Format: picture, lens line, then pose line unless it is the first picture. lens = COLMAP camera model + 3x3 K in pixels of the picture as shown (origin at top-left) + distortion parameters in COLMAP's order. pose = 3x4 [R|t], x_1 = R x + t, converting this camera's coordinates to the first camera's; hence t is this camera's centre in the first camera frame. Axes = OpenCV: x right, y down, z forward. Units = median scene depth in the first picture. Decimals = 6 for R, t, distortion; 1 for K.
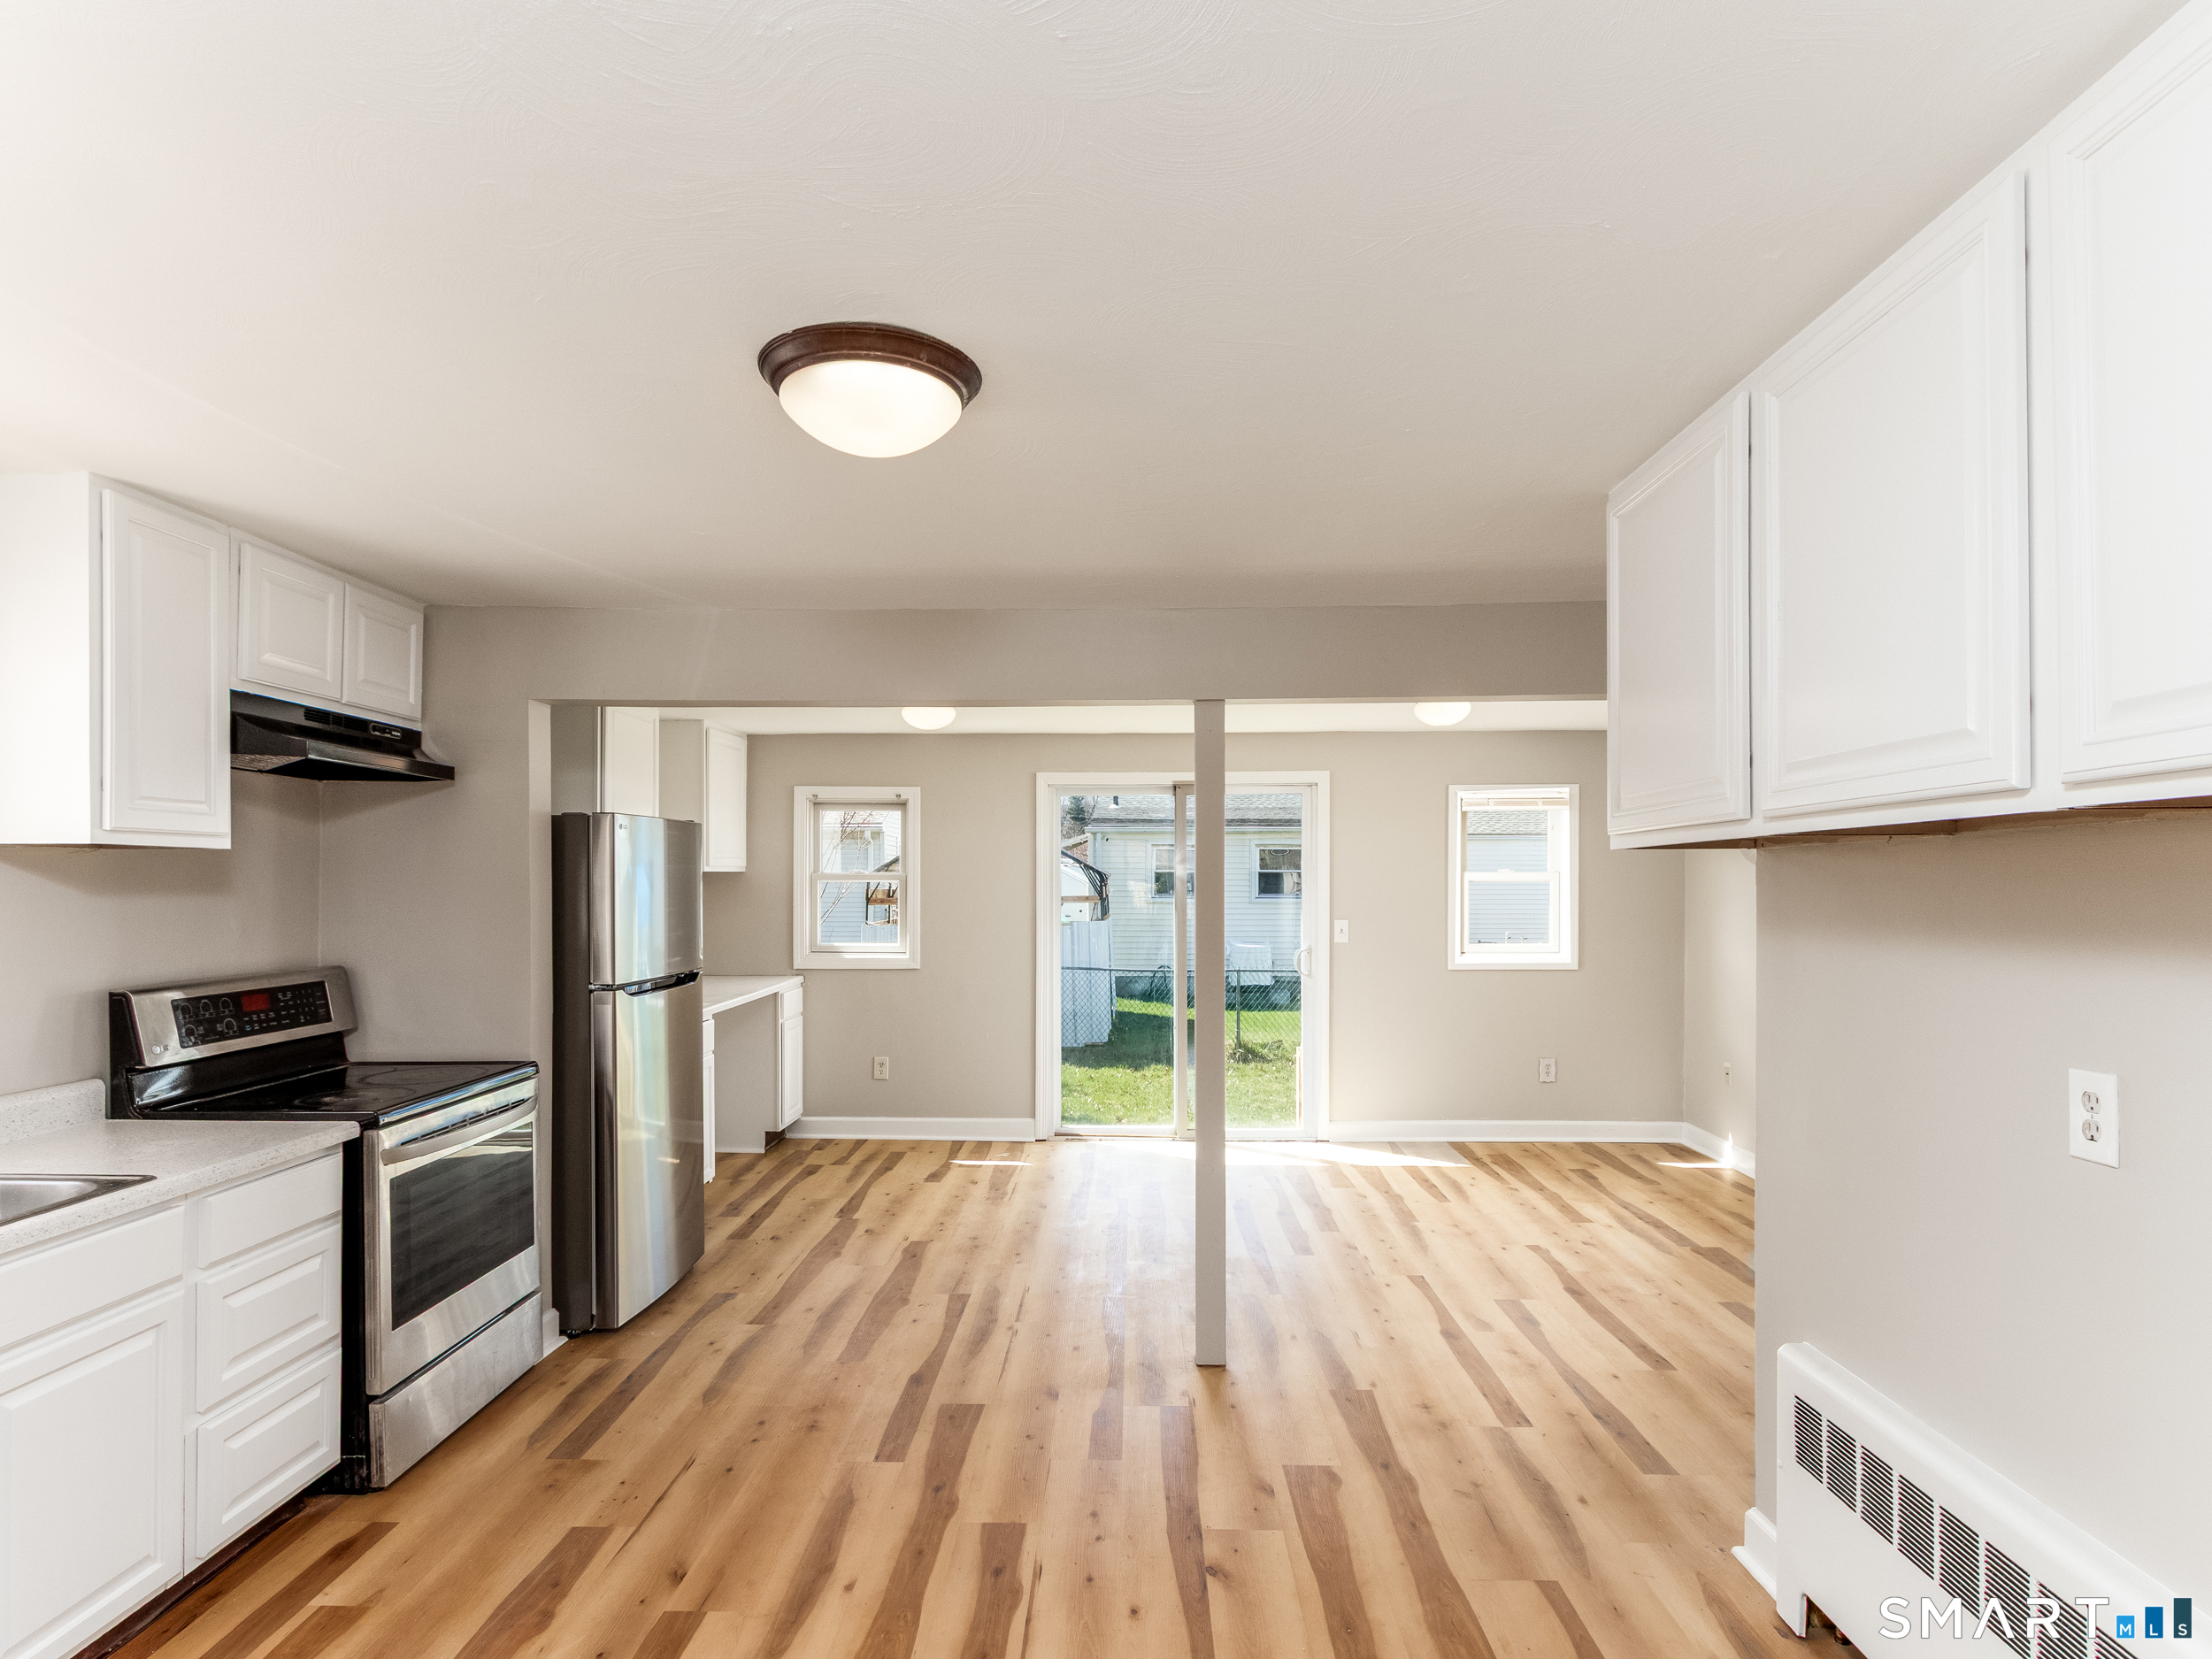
lens RADIAL K [[1189.2, 0, 1094.5], [0, 1189.2, 891.4], [0, 0, 1]] dist [0.012086, -0.005327]
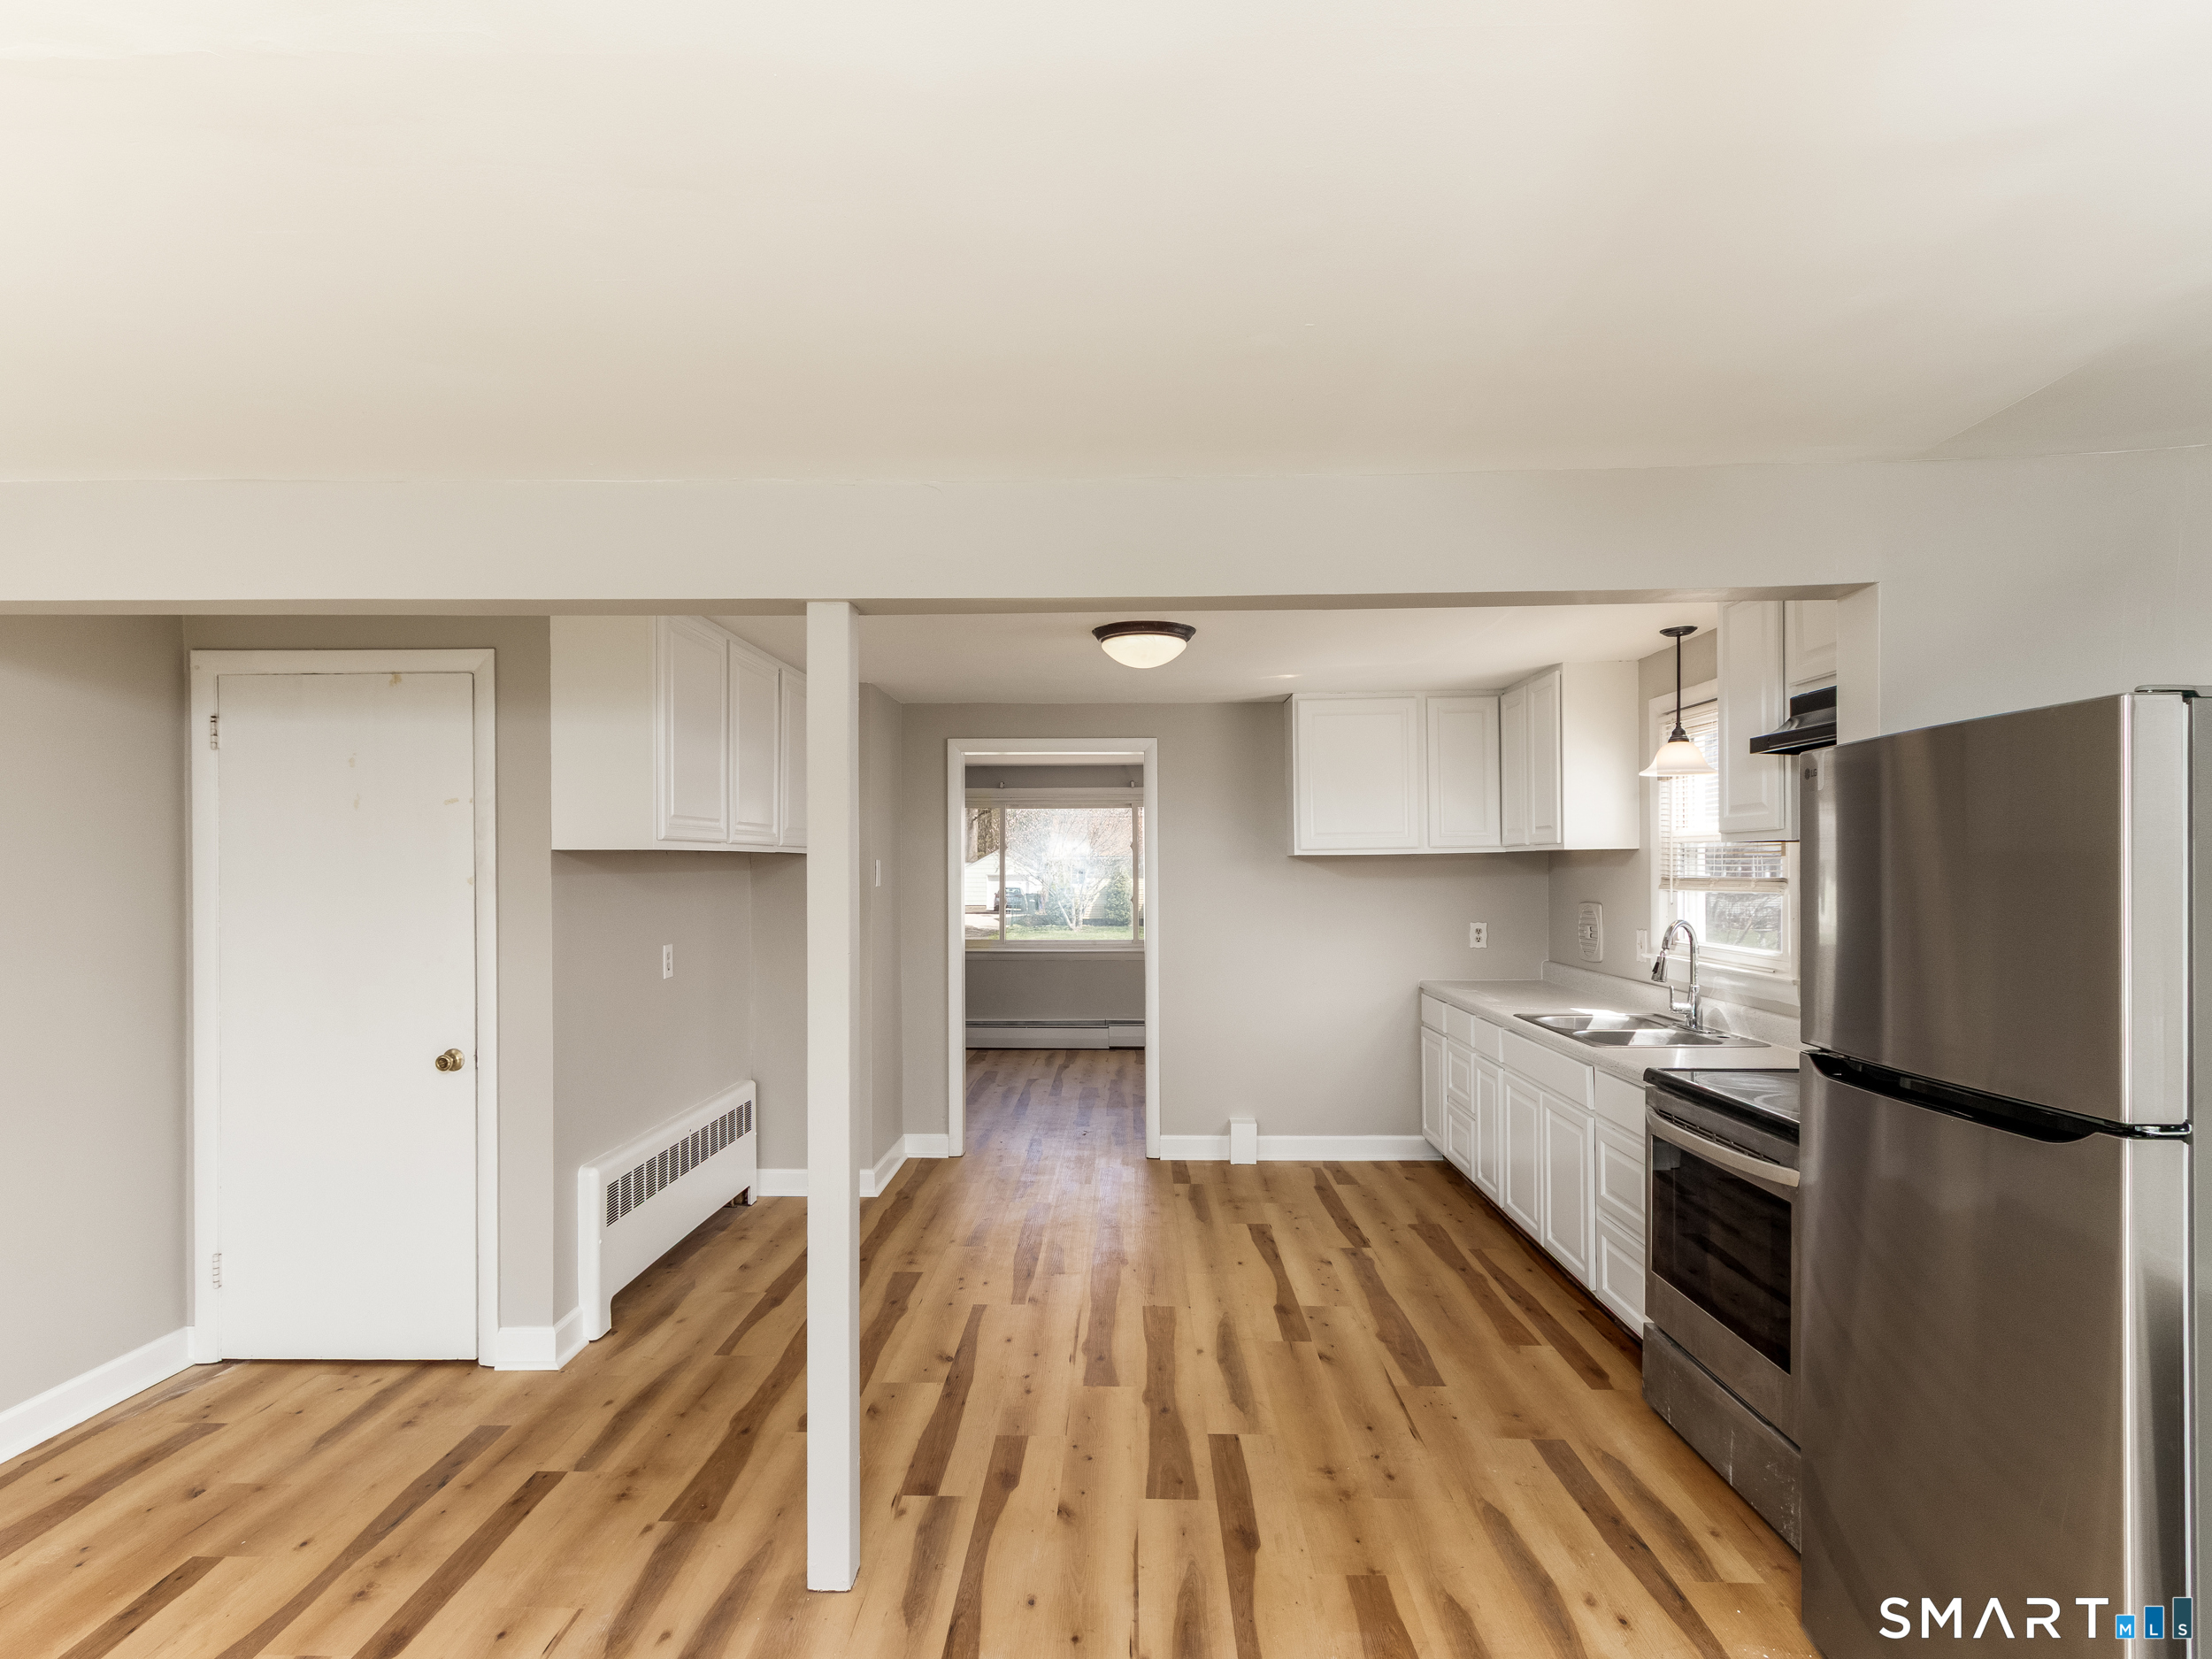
lens RADIAL K [[1189.2, 0, 1107.1], [0, 1189.2, 872.0], [0, 0, 1]] dist [0.012086, -0.005327]
pose [[-0.999932, 0.003494, -0.011124, -0.037013], [0.003404, 0.999961, 0.008124, -0.009334], [0.011151, 0.008086, -0.999905, 1.188601]]
